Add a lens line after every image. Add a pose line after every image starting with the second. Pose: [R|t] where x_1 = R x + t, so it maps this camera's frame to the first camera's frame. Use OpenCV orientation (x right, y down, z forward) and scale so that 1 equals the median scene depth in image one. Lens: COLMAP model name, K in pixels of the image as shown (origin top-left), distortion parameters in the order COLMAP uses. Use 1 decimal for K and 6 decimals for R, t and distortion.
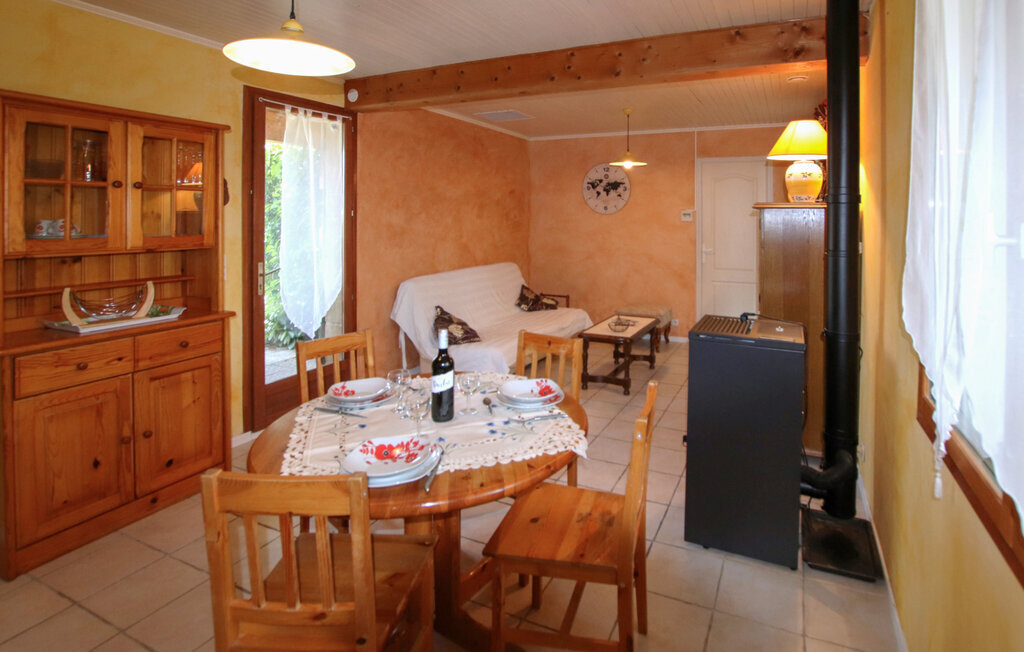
lens RADIAL K [[502.5, 0, 512.0], [0, 502.5, 326.0], [0, 0, 1]] dist [-0.029455, 0.000523]
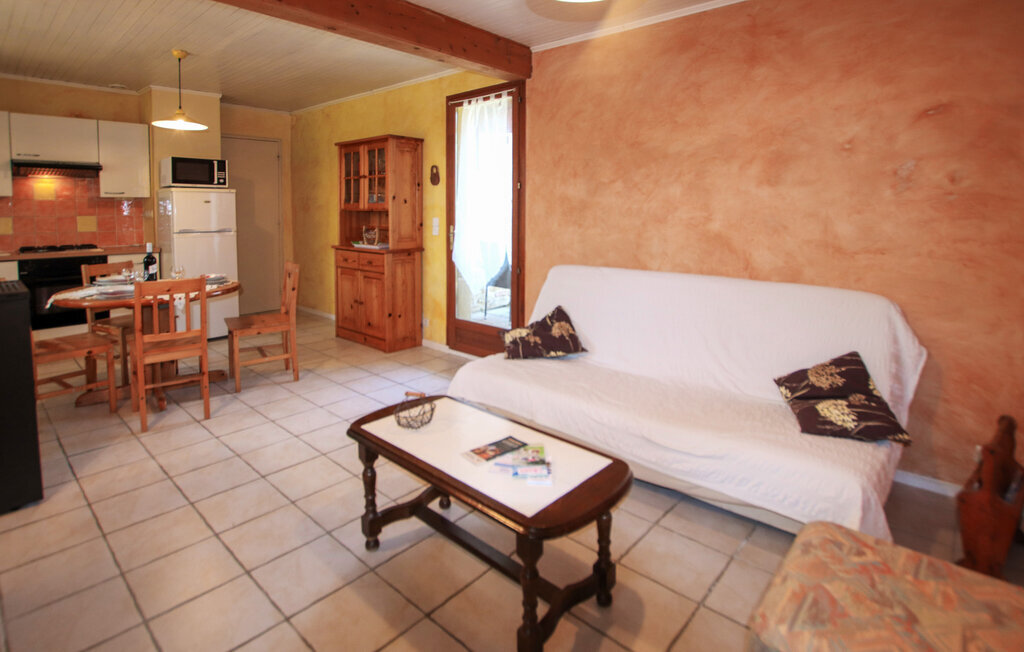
lens RADIAL K [[502.5, 0, 512.0], [0, 502.5, 326.0], [0, 0, 1]] dist [-0.029455, 0.000523]
pose [[-0.229199, 0.214271, -0.949503, 0.584682], [-0.212048, 0.941051, 0.263549, -0.188759], [0.950002, 0.261746, -0.170252, 1.040405]]
